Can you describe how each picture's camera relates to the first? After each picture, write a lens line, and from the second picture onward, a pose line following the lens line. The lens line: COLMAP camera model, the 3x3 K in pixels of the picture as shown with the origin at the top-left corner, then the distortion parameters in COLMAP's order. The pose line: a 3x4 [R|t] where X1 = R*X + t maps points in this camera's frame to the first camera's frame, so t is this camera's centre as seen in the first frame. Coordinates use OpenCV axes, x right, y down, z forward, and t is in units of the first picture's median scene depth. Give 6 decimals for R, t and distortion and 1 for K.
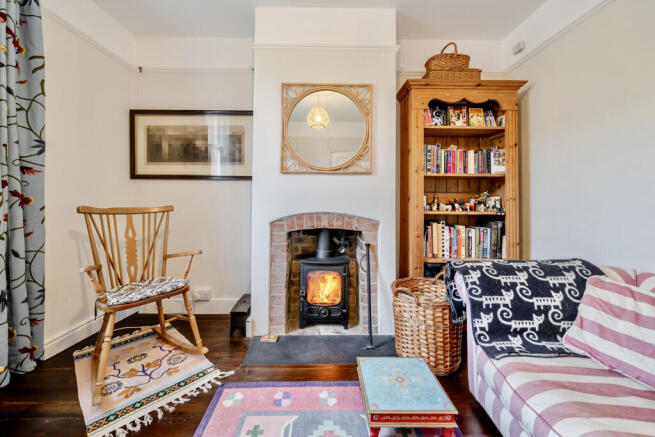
lens RADIAL K [[243.2, 0, 318.8], [0, 243.2, 192.8], [0, 0, 1]] dist [-0.002249, -0.001122]
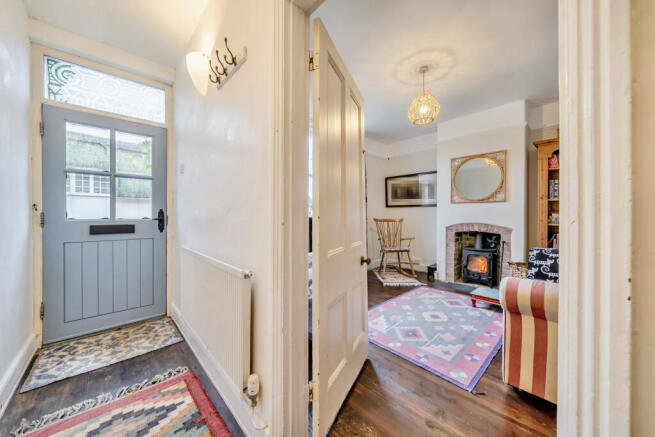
lens RADIAL K [[243.2, 0, 326.2], [0, 243.2, 214.2], [0, 0, 1]] dist [-0.002249, -0.001122]
pose [[0.671858, -0.007350, -0.740643, 0.638293], [0.016620, 0.999849, 0.005154, -0.016351], [0.740493, -0.015772, 0.671879, -1.123708]]
